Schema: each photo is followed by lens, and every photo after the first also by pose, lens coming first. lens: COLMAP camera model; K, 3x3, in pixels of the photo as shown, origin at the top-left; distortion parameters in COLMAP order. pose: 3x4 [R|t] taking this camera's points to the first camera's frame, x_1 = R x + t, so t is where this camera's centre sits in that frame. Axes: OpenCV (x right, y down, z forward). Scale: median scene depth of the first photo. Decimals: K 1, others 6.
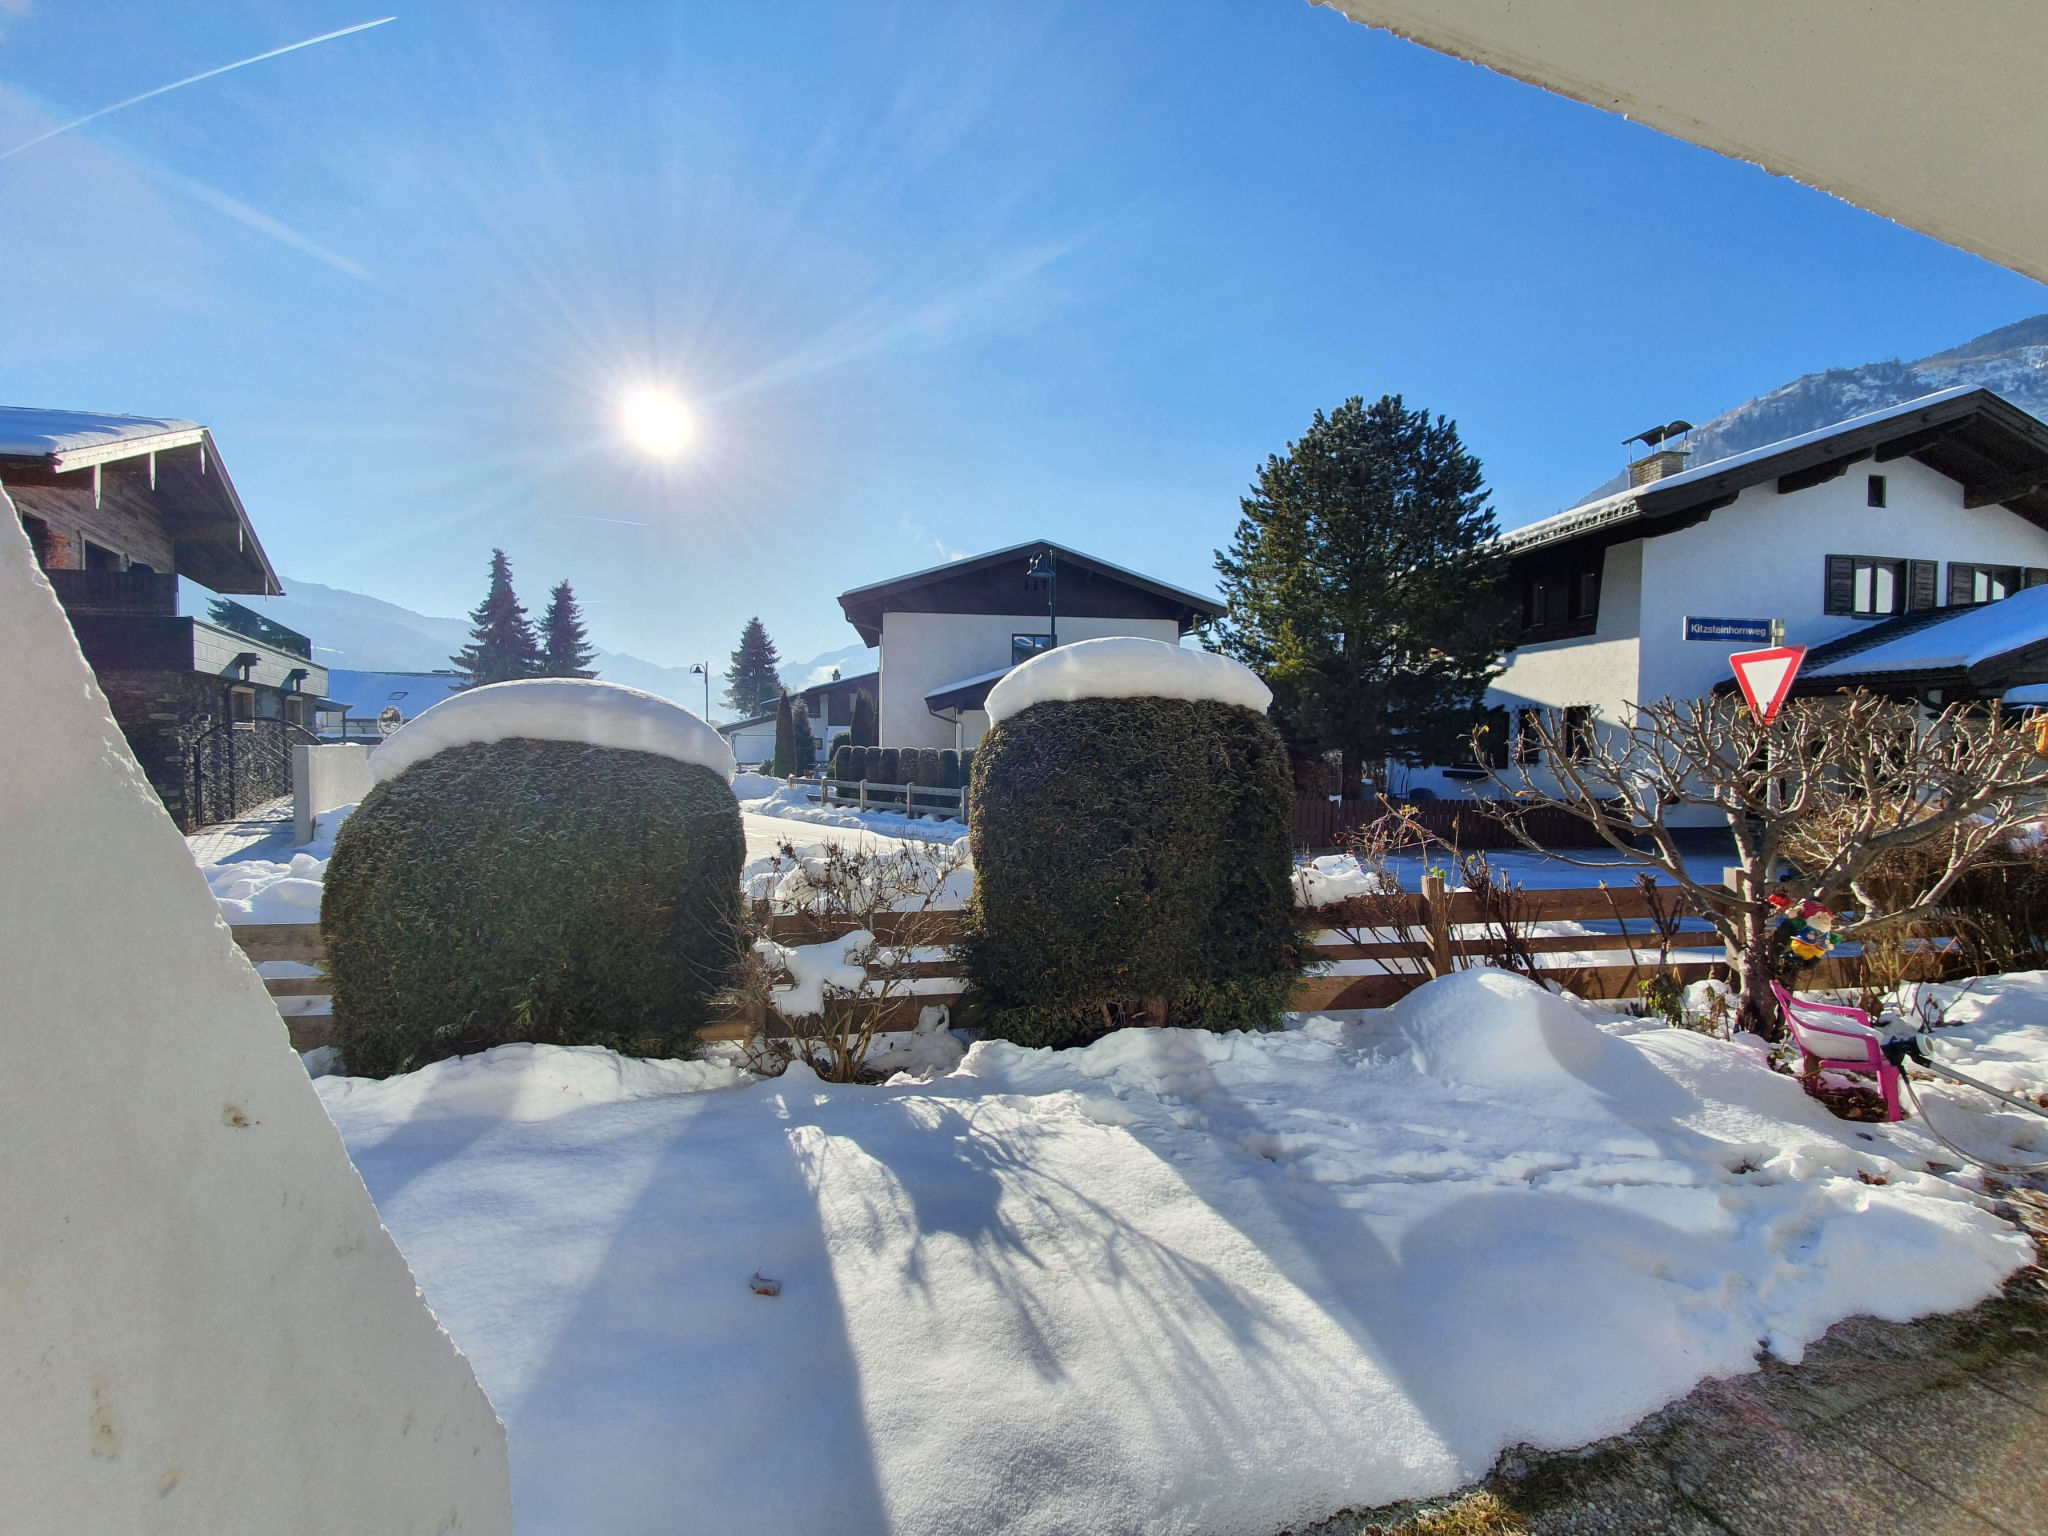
lens RADIAL K [[804.8, 0, 1040.4], [0, 804.8, 781.7], [0, 0, 1]] dist [0.020232, -0.018821]
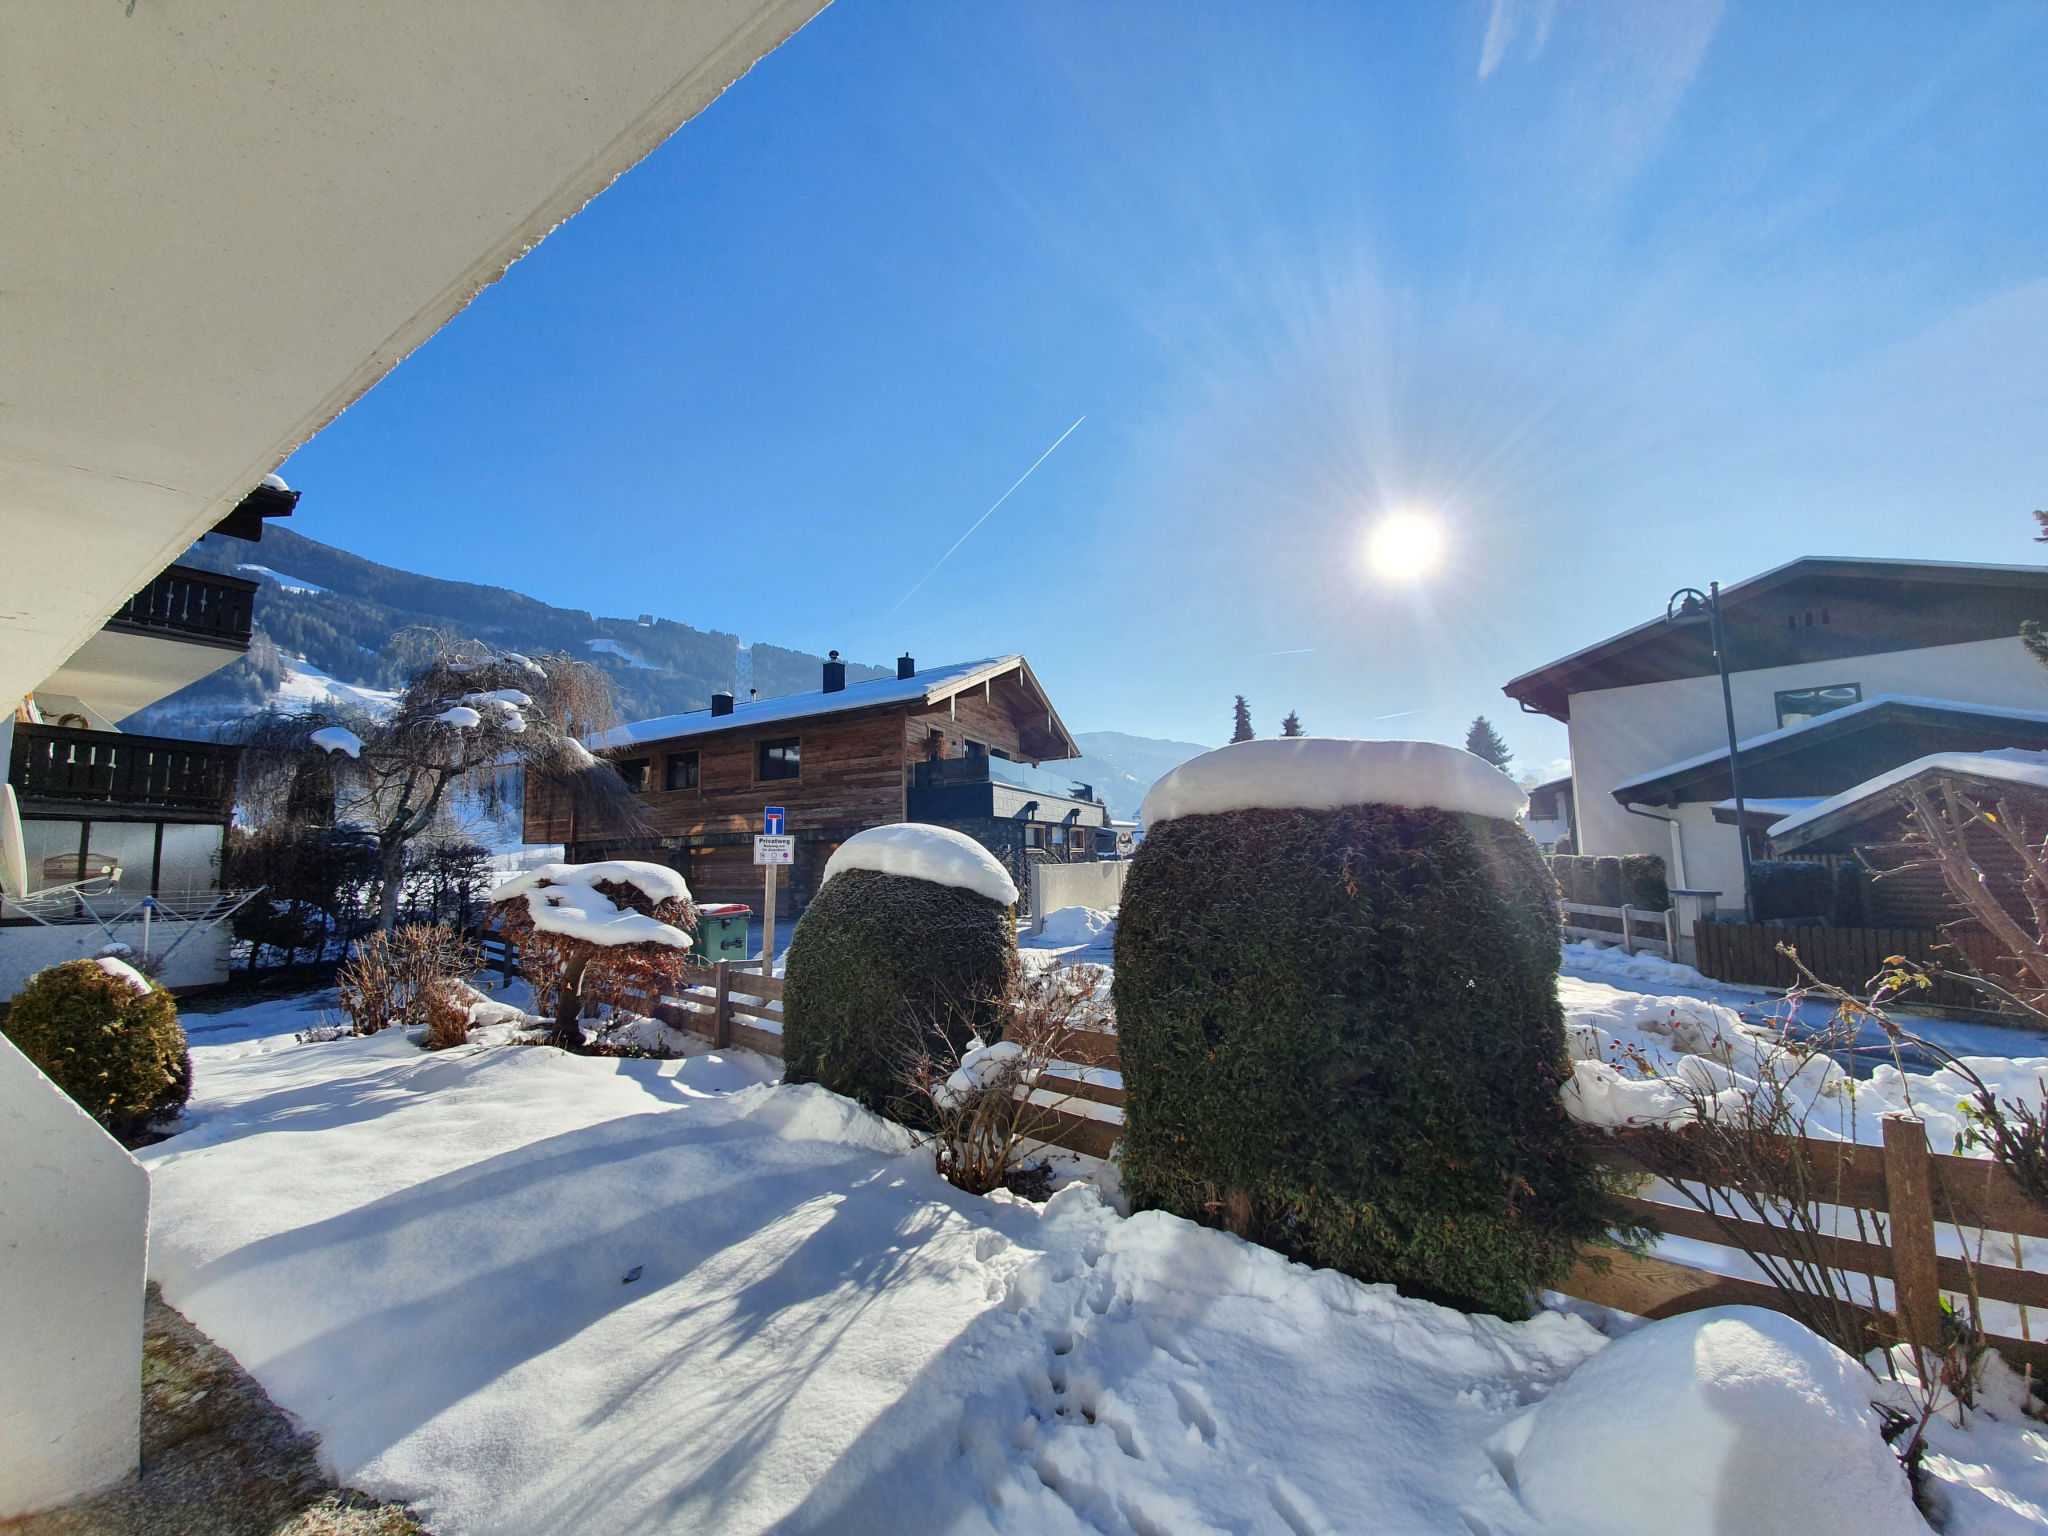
lens RADIAL K [[804.8, 0, 1040.4], [0, 804.8, 781.7], [0, 0, 1]] dist [0.020232, -0.018821]
pose [[0.640983, -0.091099, -0.762130, 0.191226], [-0.011581, 0.991671, -0.128277, -0.007153], [0.767468, 0.091049, 0.634589, 0.089888]]
